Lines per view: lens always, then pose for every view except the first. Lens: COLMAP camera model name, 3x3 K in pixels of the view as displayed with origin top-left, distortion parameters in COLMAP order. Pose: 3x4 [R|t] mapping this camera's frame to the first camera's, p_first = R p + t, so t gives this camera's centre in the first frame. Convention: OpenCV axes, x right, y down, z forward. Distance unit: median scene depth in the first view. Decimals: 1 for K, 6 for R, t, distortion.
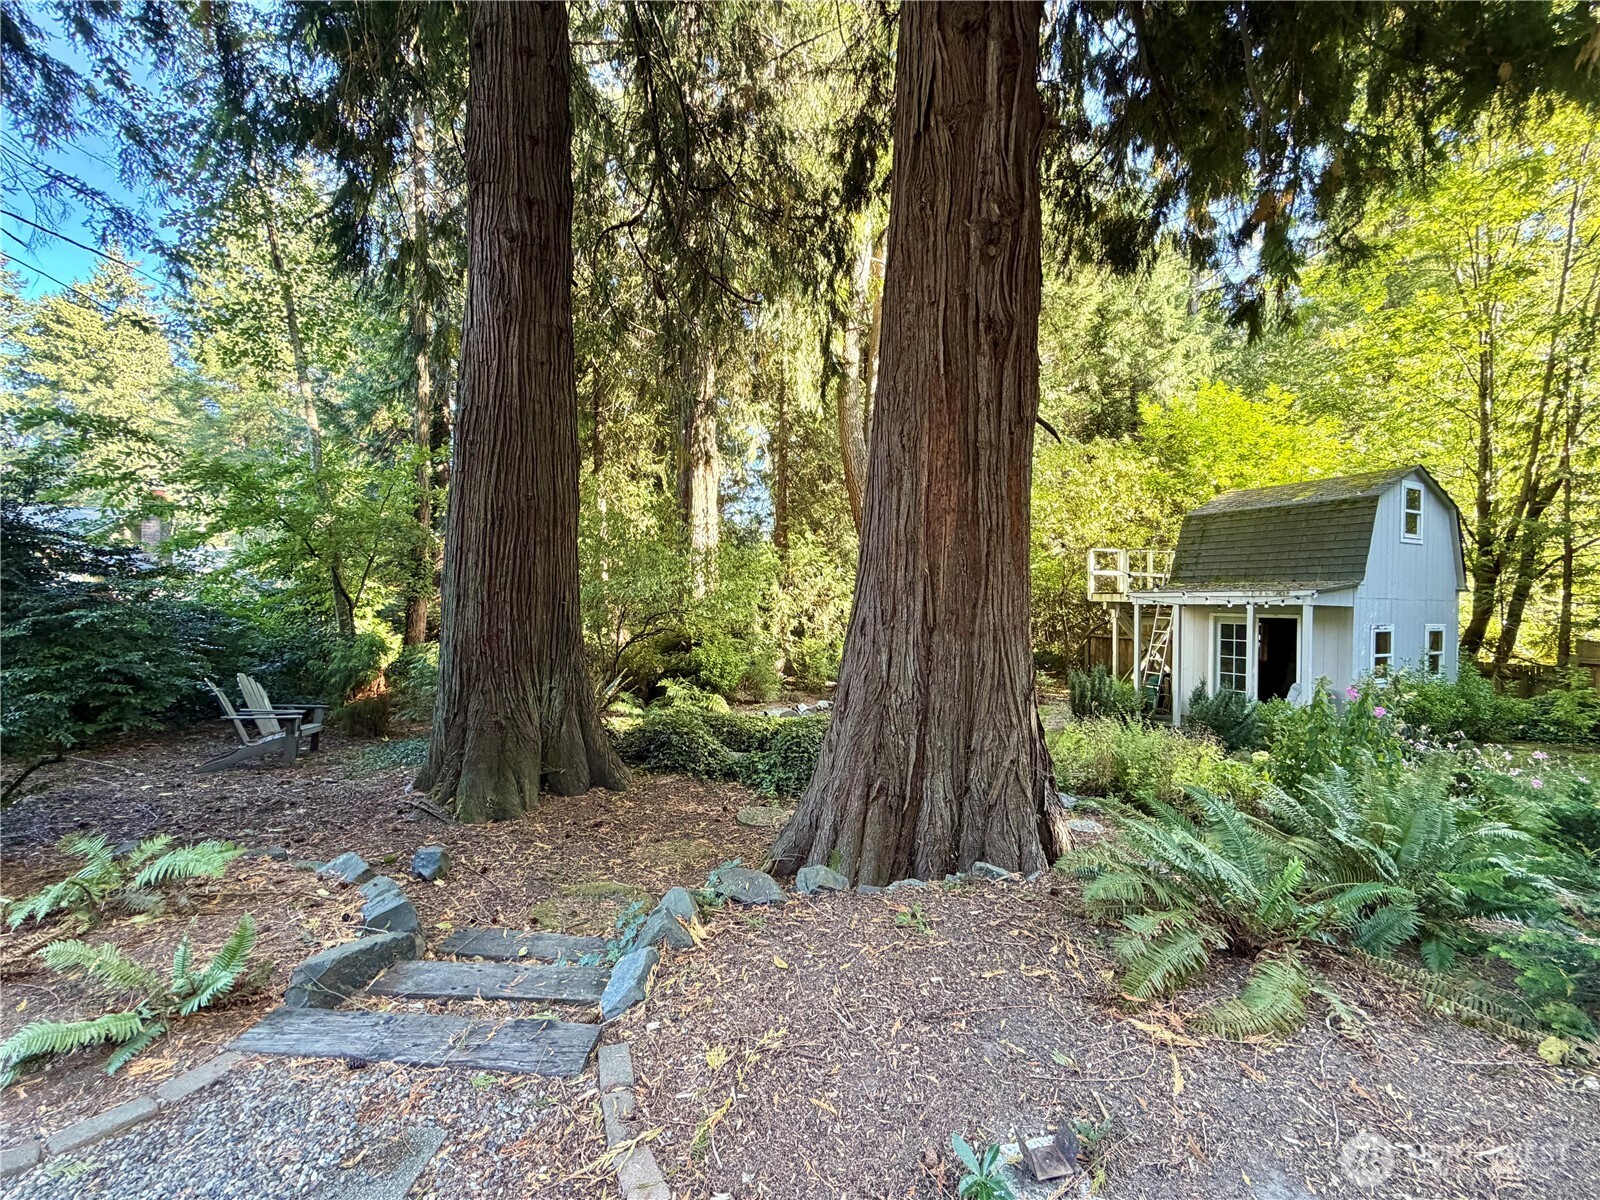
lens RADIAL K [[630.9, 0, 797.5], [0, 630.9, 606.1], [0, 0, 1]] dist [-0.001851, 0.000029]
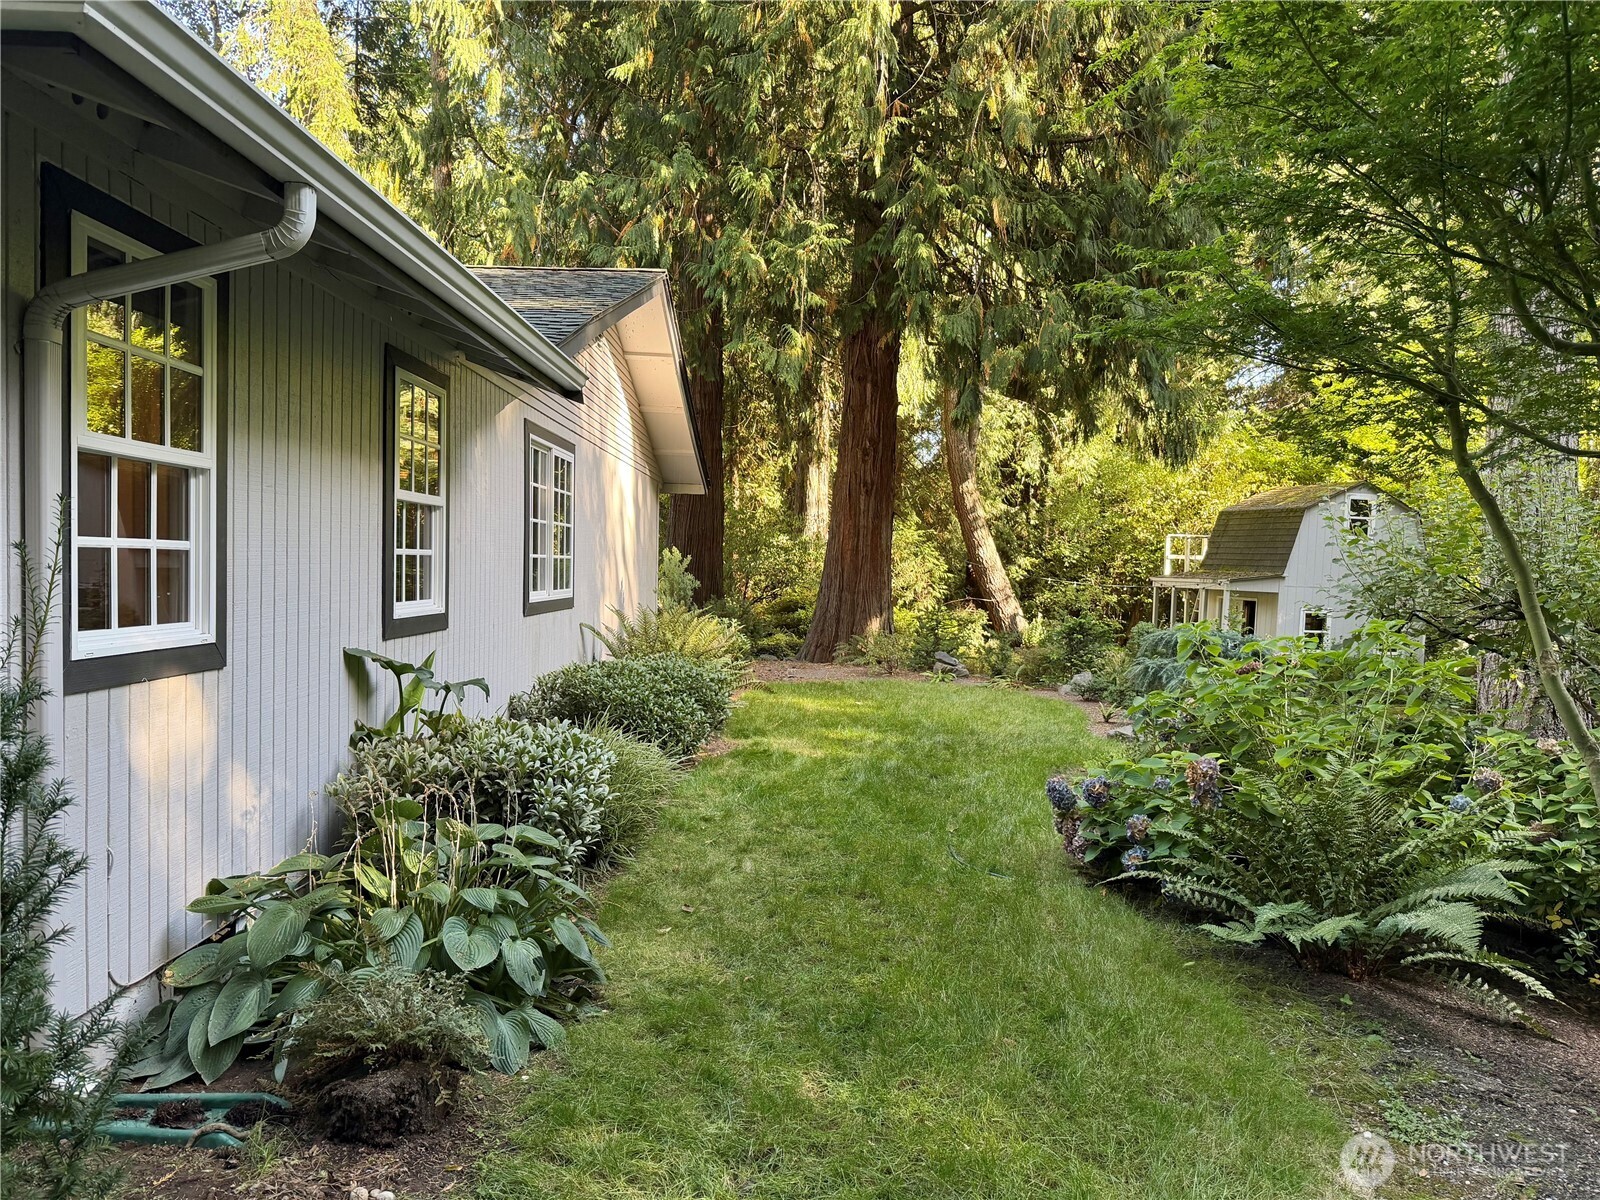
lens RADIAL K [[1097.6, 0, 801.2], [0, 1097.6, 628.1], [0, 0, 1]] dist [0.078122, -0.107897]
pose [[0.969914, 0.040840, -0.239996, 0.432640], [-0.028266, 0.998053, 0.055605, -0.026122], [0.241800, -0.047149, 0.969180, -1.362904]]
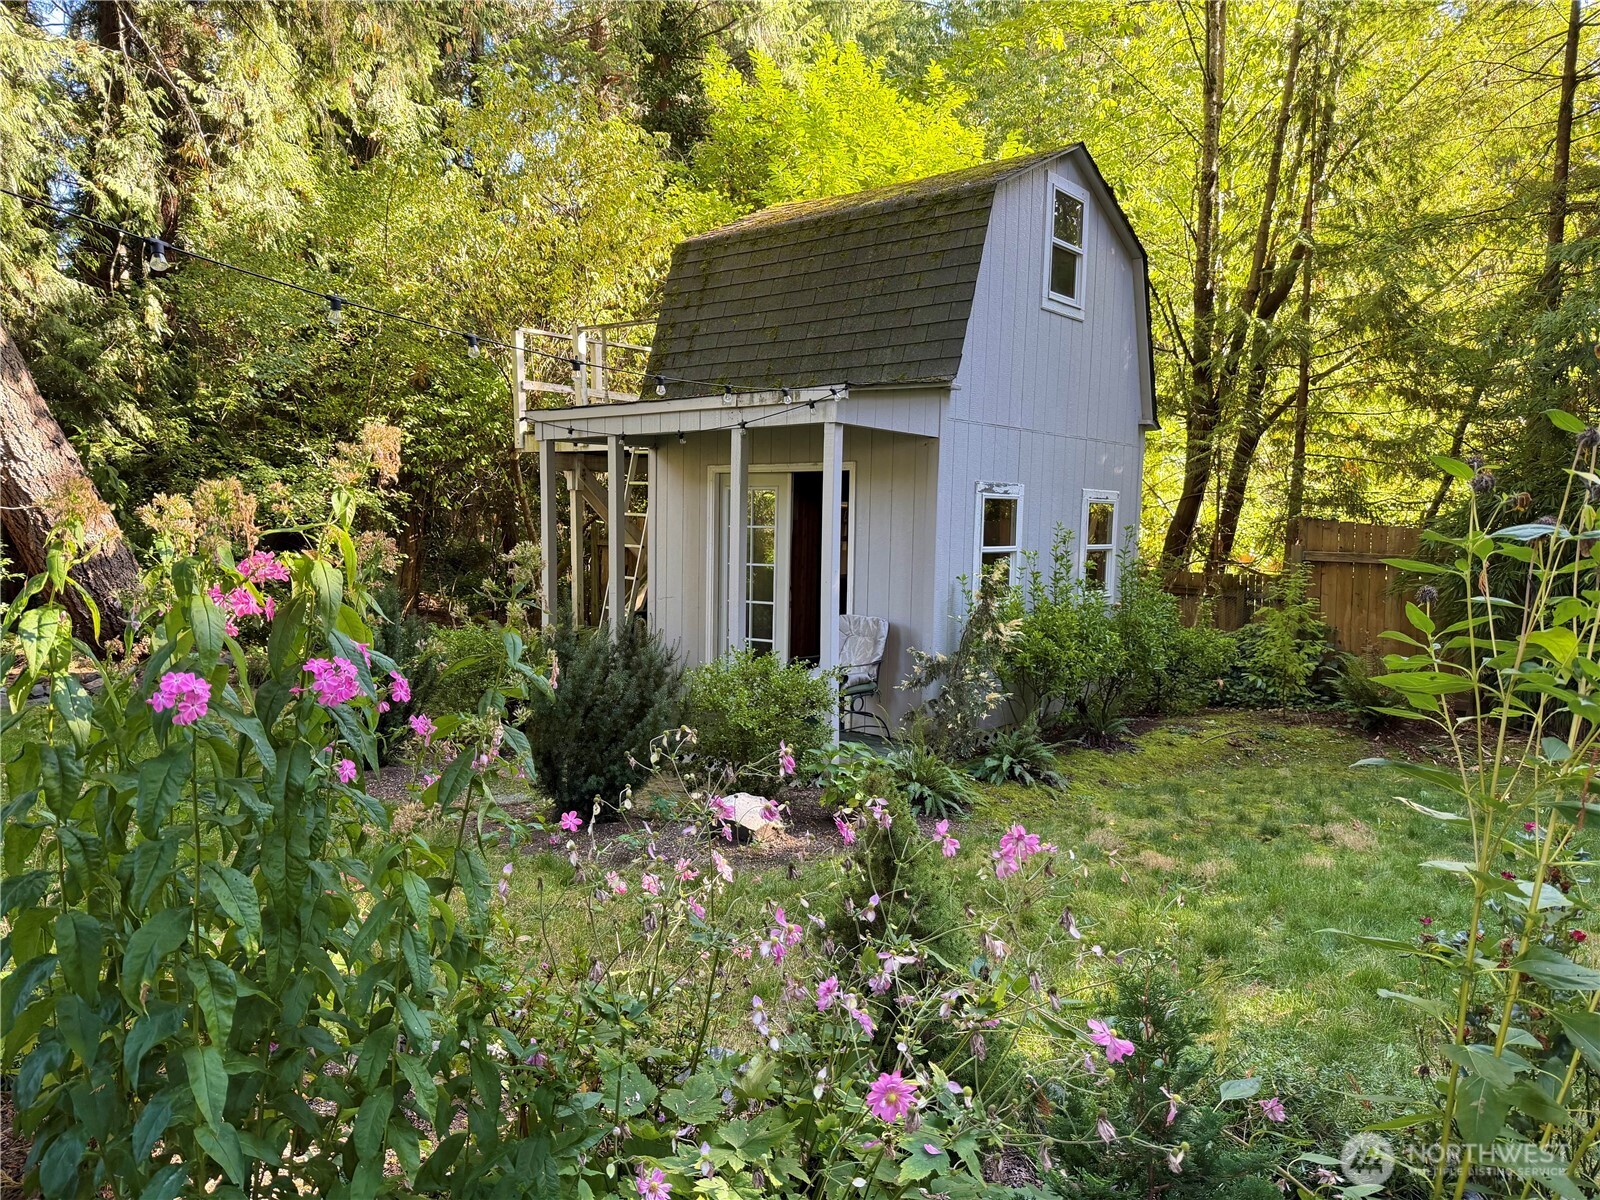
lens RADIAL K [[1097.6, 0, 801.2], [0, 1097.6, 628.1], [0, 0, 1]] dist [0.078122, -0.107897]
pose [[0.898450, -0.042275, 0.437037, 0.407558], [-0.000332, 0.995288, 0.096959, 0.053014], [-0.439076, -0.087258, 0.894202, 0.307642]]
